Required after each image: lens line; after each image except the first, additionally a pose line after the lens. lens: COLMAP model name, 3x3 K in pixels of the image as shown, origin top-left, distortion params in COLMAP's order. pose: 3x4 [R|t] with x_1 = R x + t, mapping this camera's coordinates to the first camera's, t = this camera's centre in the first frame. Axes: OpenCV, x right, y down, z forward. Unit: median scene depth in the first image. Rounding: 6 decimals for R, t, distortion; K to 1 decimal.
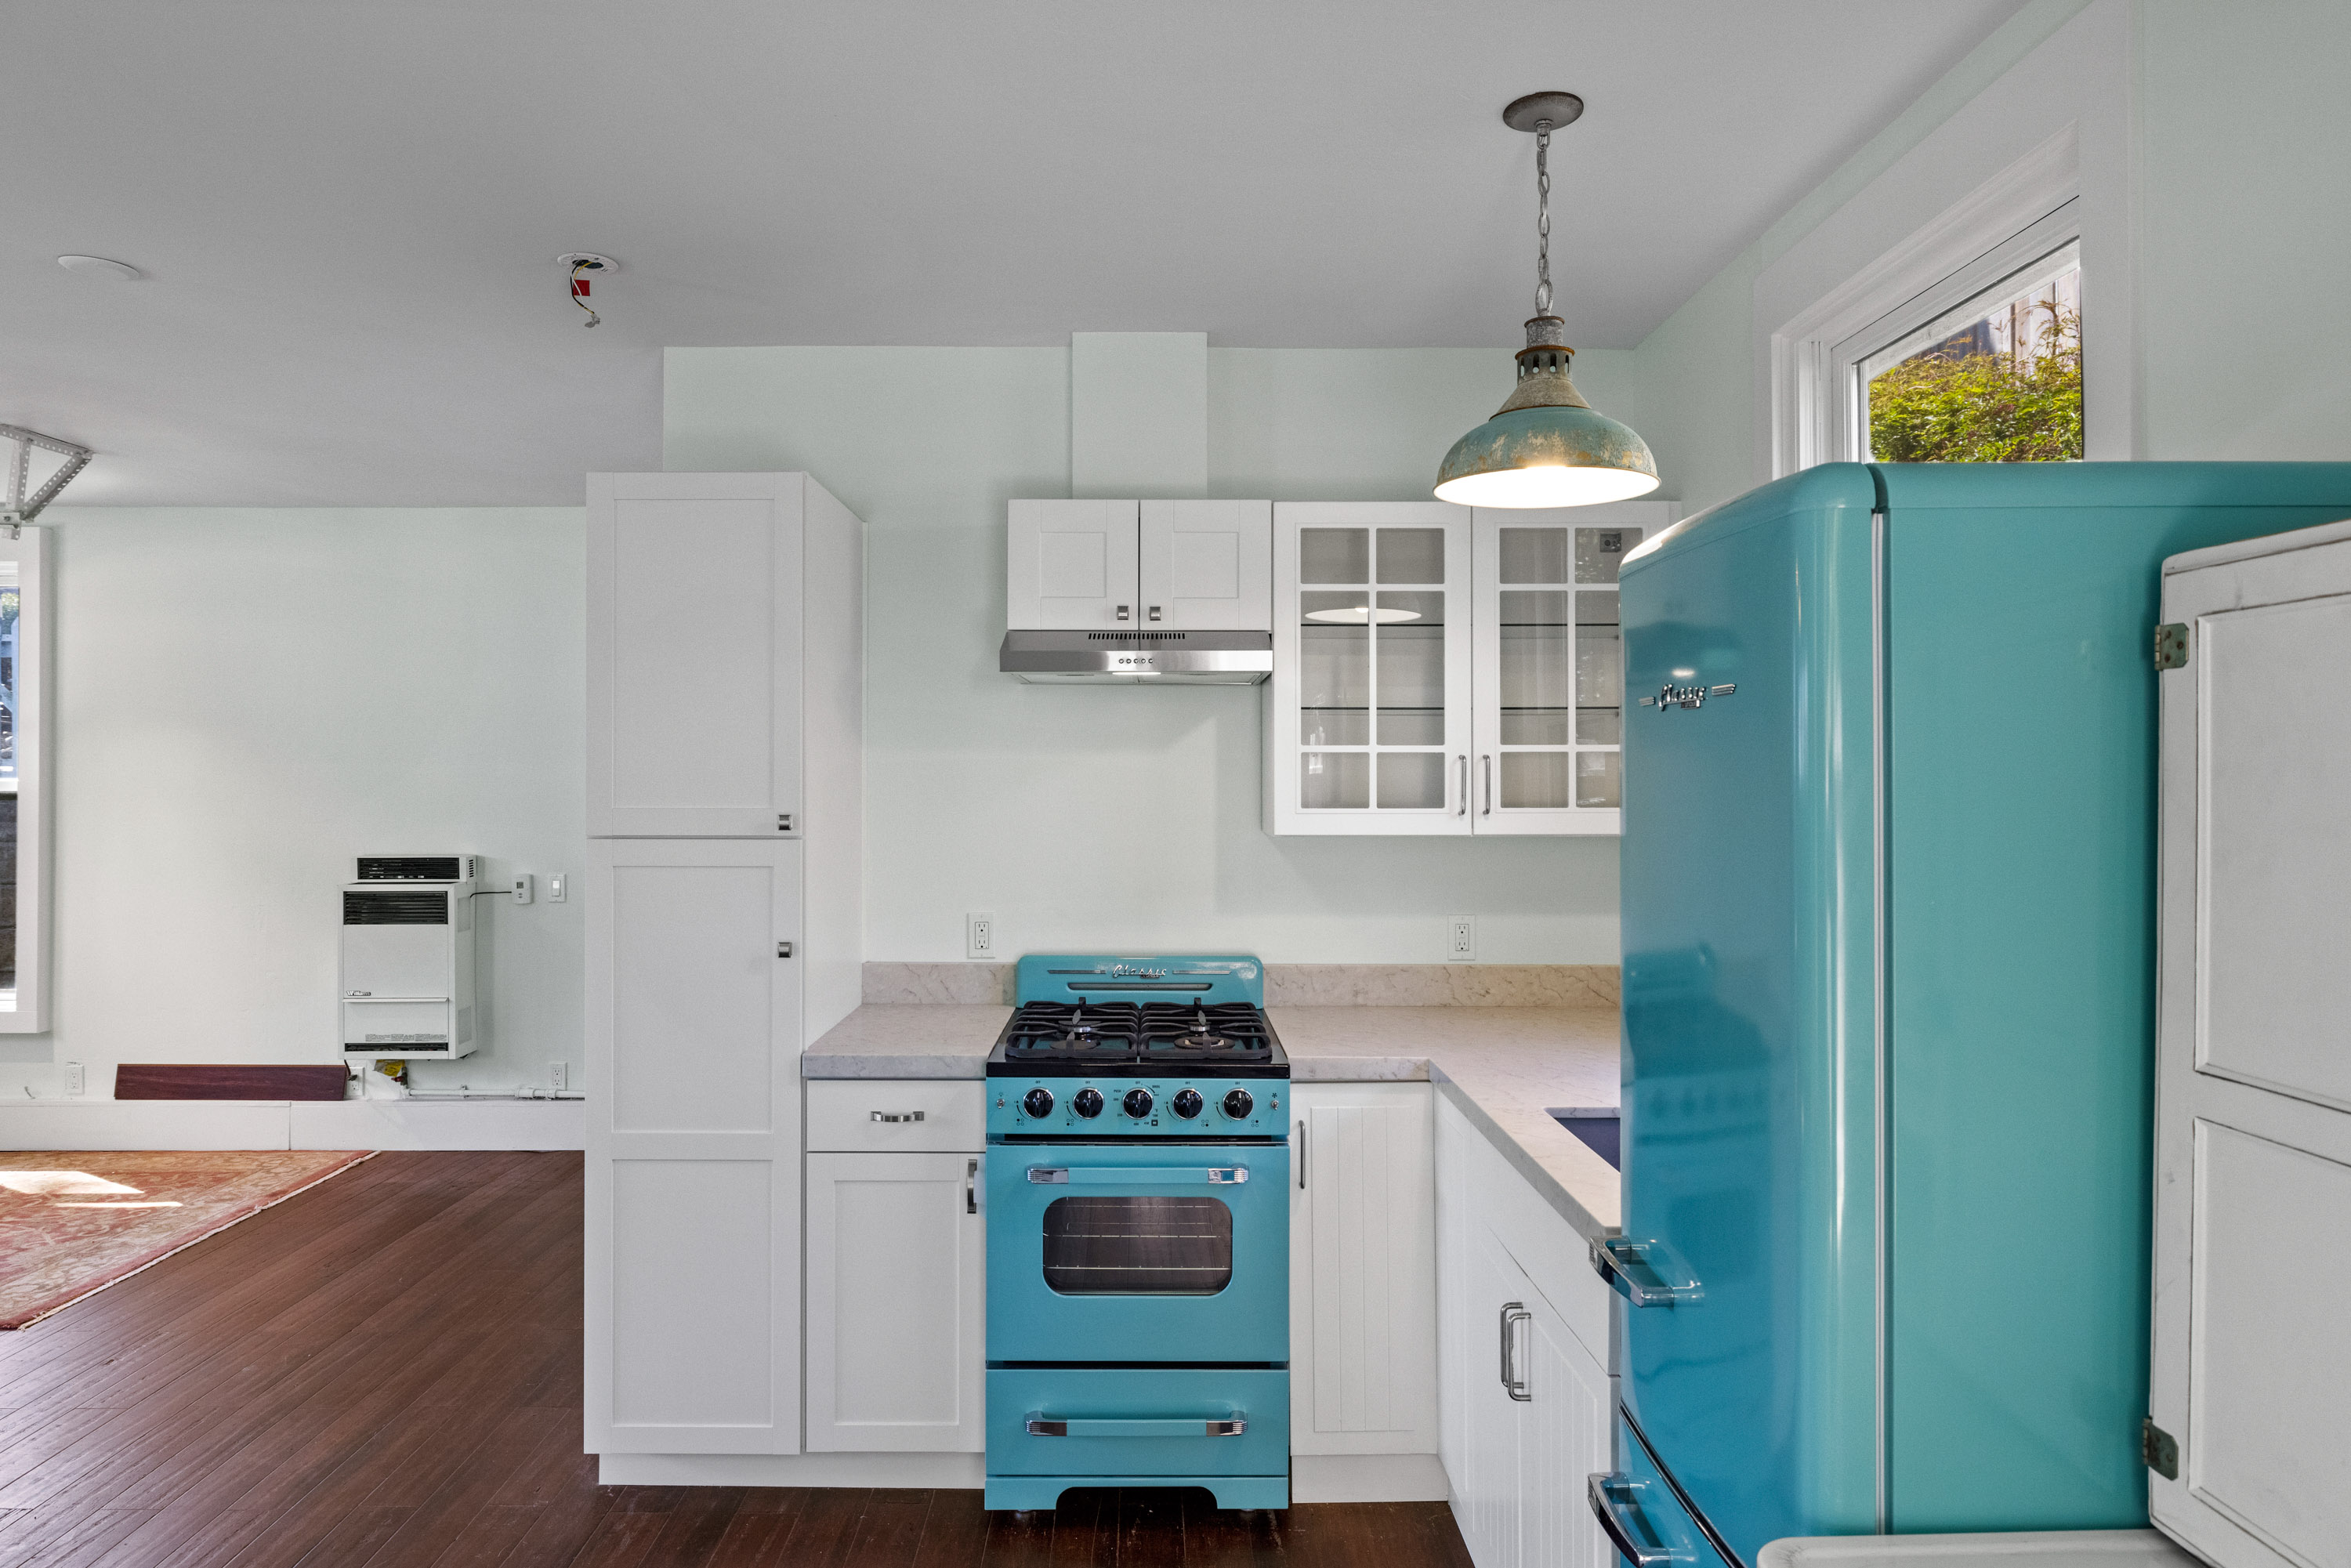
lens RADIAL K [[1381.9, 0, 1159.7], [0, 1381.9, 774.1], [0, 0, 1]] dist [-0.006414, 0.002996]
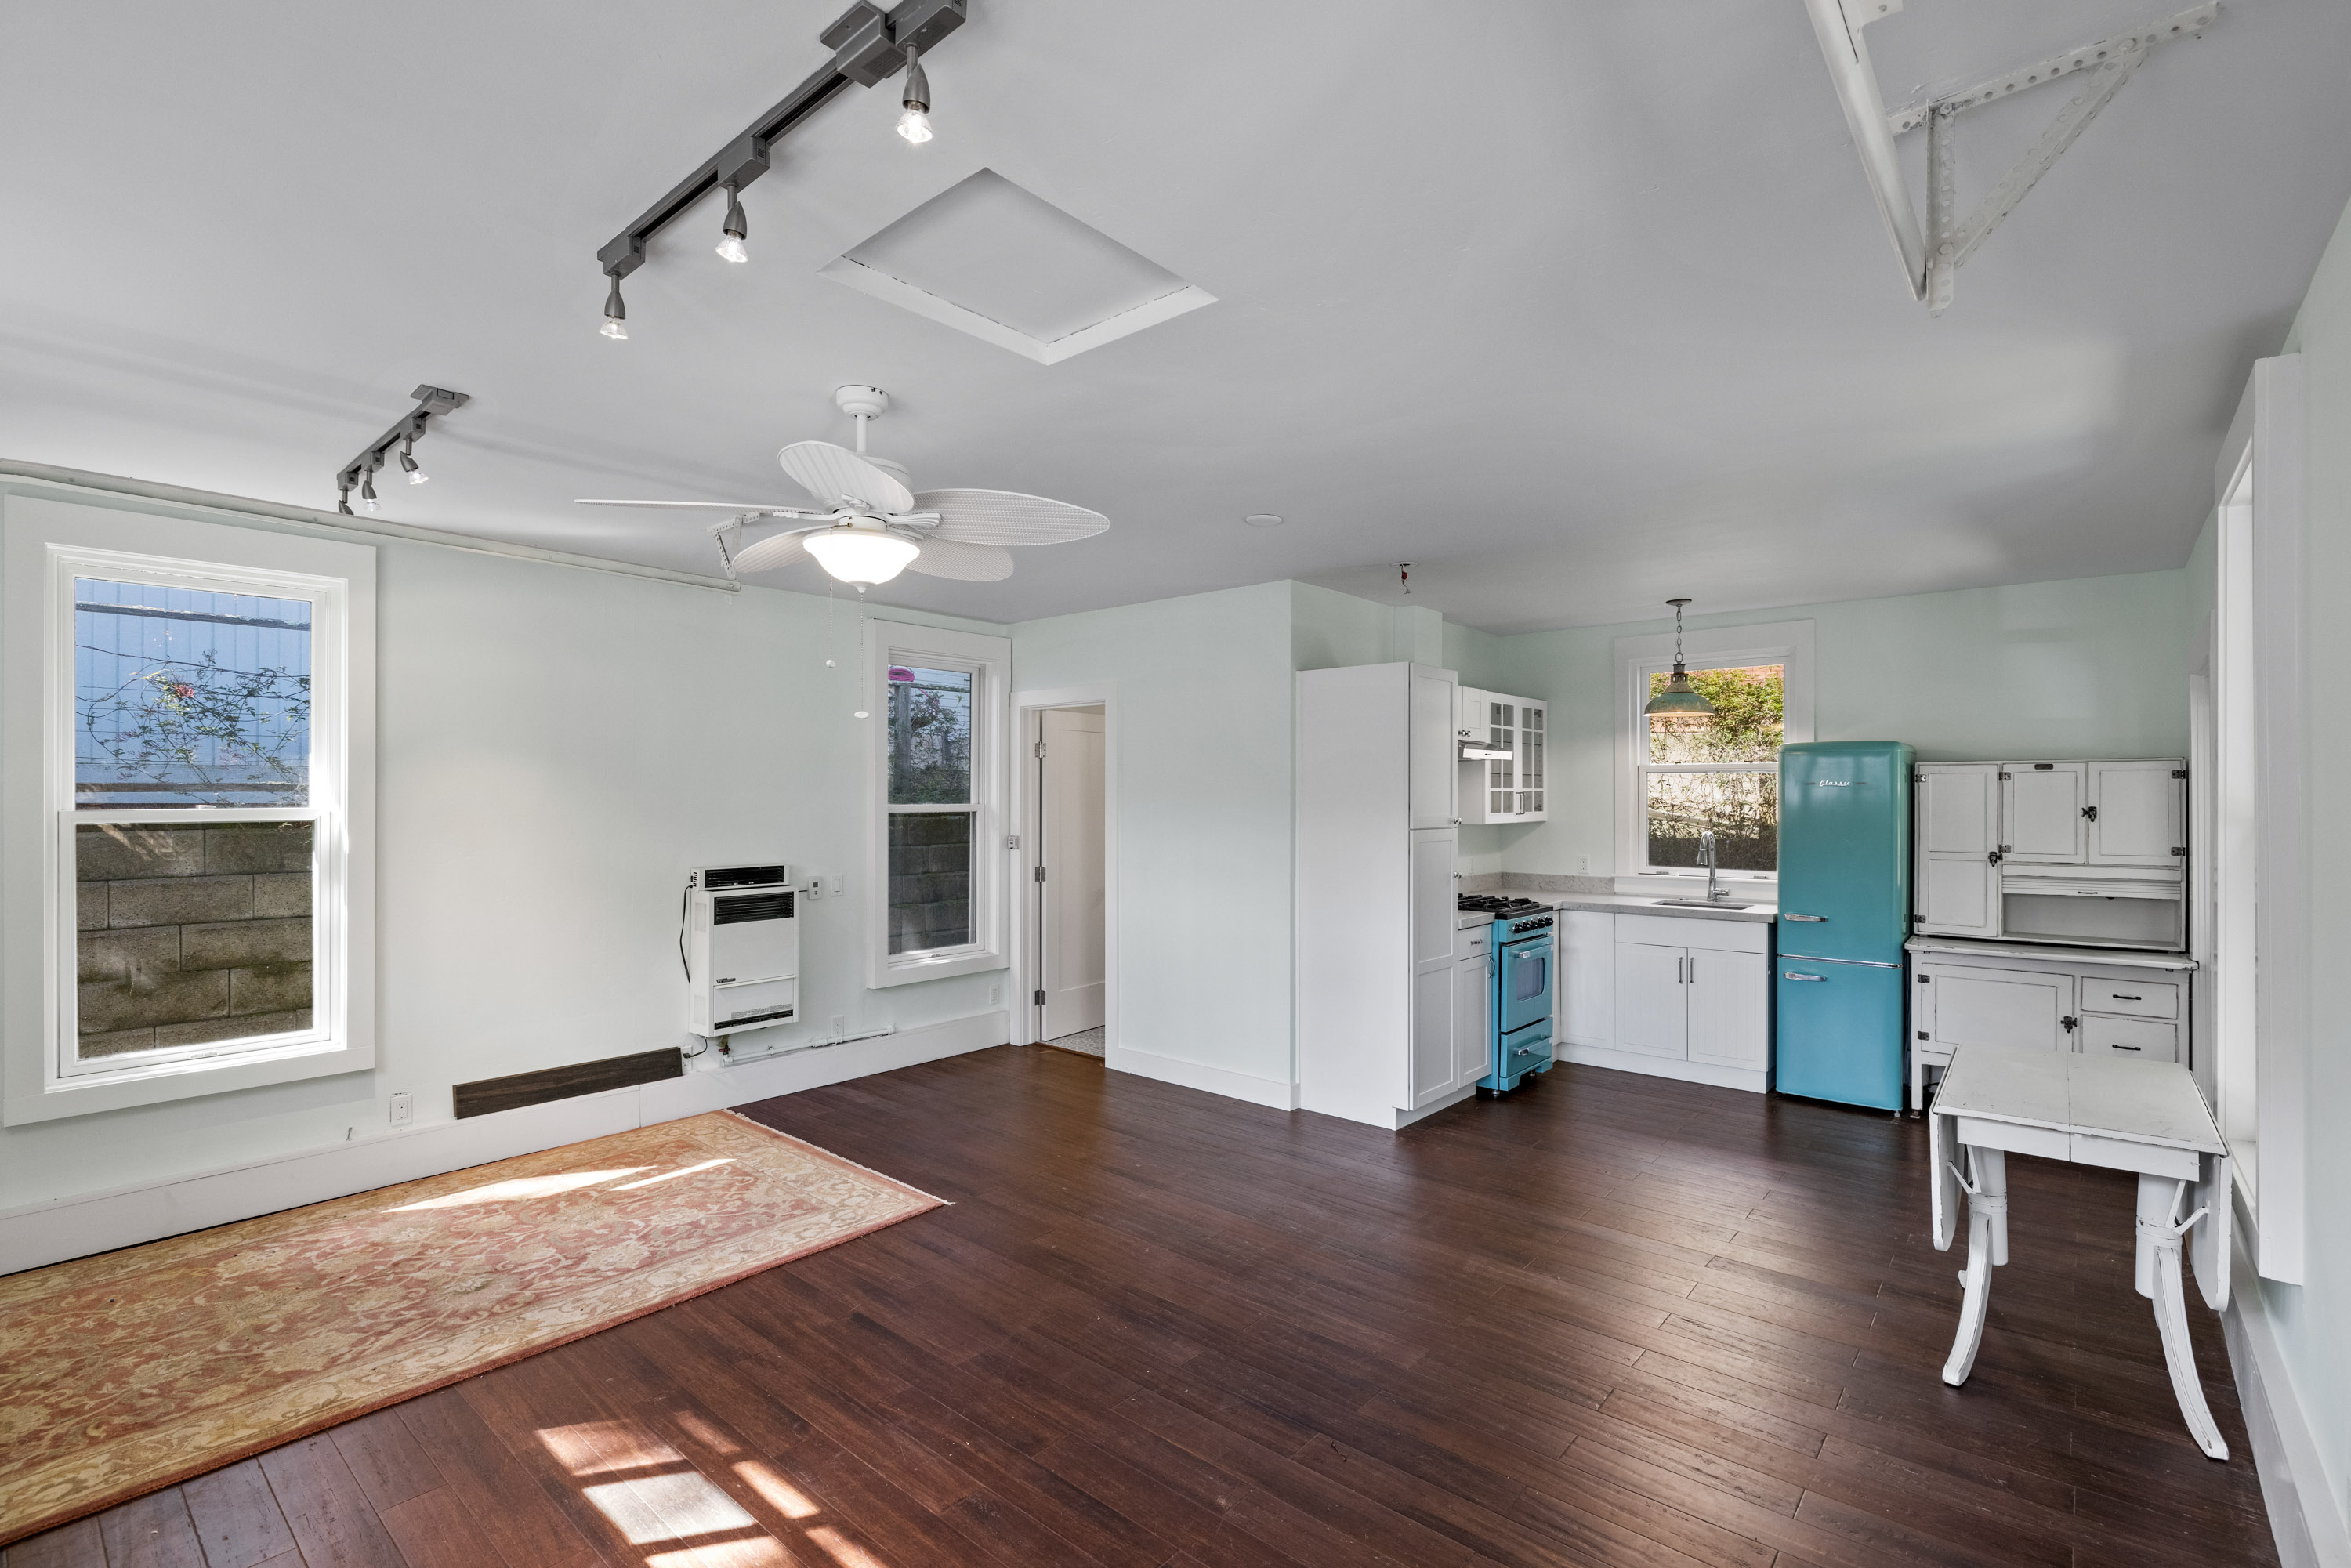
lens RADIAL K [[1063.4, 0, 1160.6], [0, 1063.4, 792.4], [0, 0, 1]] dist [-0.024127, 0.003554]
pose [[0.660672, 0.002157, 0.750671, -1.755946], [-0.001203, 0.999998, -0.001815, -0.008666], [-0.750674, 0.000296, 0.660673, 0.169337]]
